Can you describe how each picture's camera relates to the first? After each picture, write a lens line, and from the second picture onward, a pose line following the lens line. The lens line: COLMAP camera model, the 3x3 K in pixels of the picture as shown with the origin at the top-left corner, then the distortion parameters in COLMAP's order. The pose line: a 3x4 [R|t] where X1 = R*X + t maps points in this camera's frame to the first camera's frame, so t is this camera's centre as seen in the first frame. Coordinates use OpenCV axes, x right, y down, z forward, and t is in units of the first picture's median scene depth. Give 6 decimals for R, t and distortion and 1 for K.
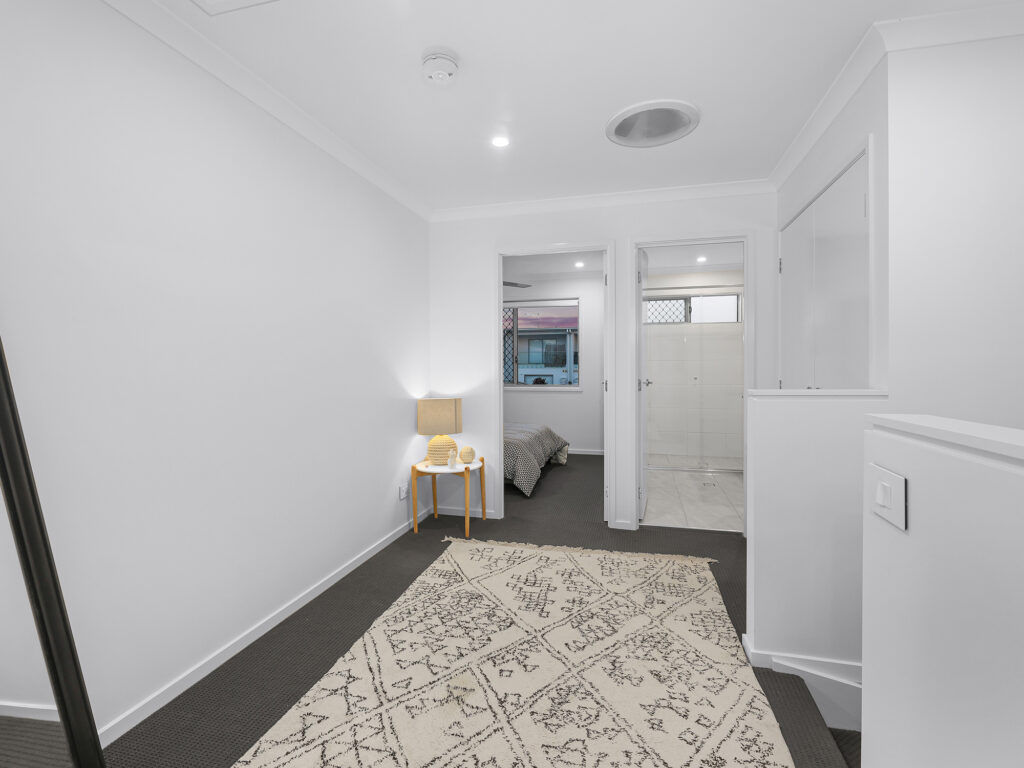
lens RADIAL K [[471.2, 0, 511.2], [0, 471.2, 364.4], [0, 0, 1]] dist [0.000090, 0.000023]
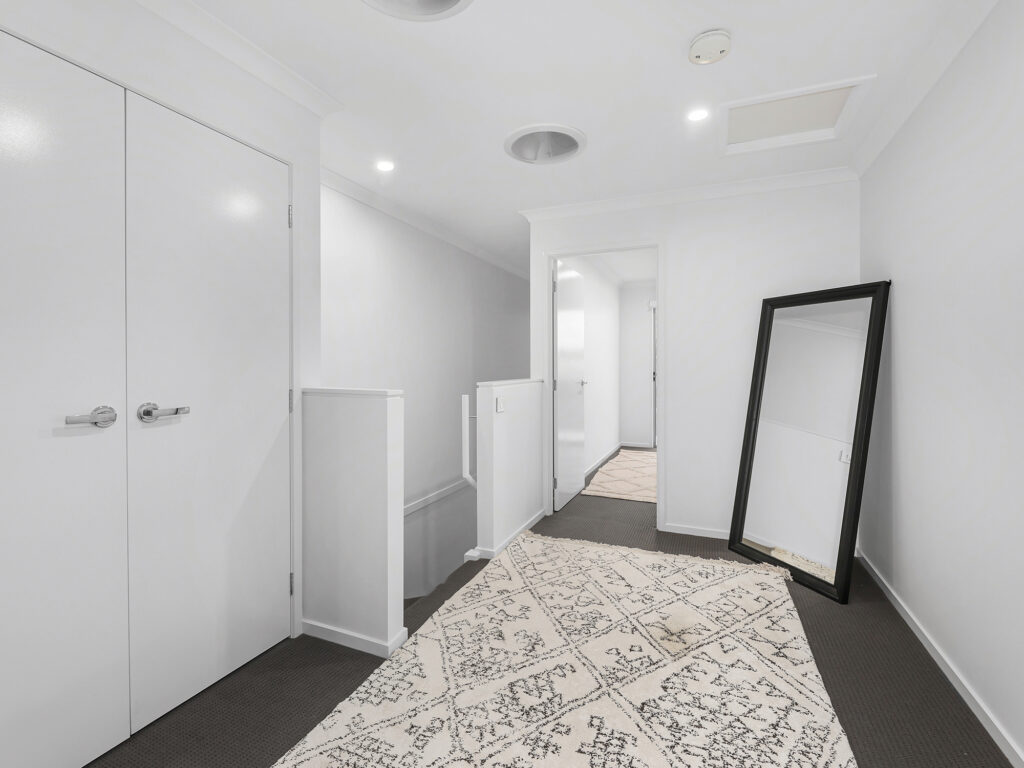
lens RADIAL K [[471.2, 0, 511.2], [0, 471.2, 364.4], [0, 0, 1]] dist [0.000090, 0.000023]
pose [[-0.989706, 0.005470, 0.143008, 0.103936], [0.004835, 0.999977, -0.004791, 0.003115], [-0.143031, -0.004050, -0.989710, 1.925400]]
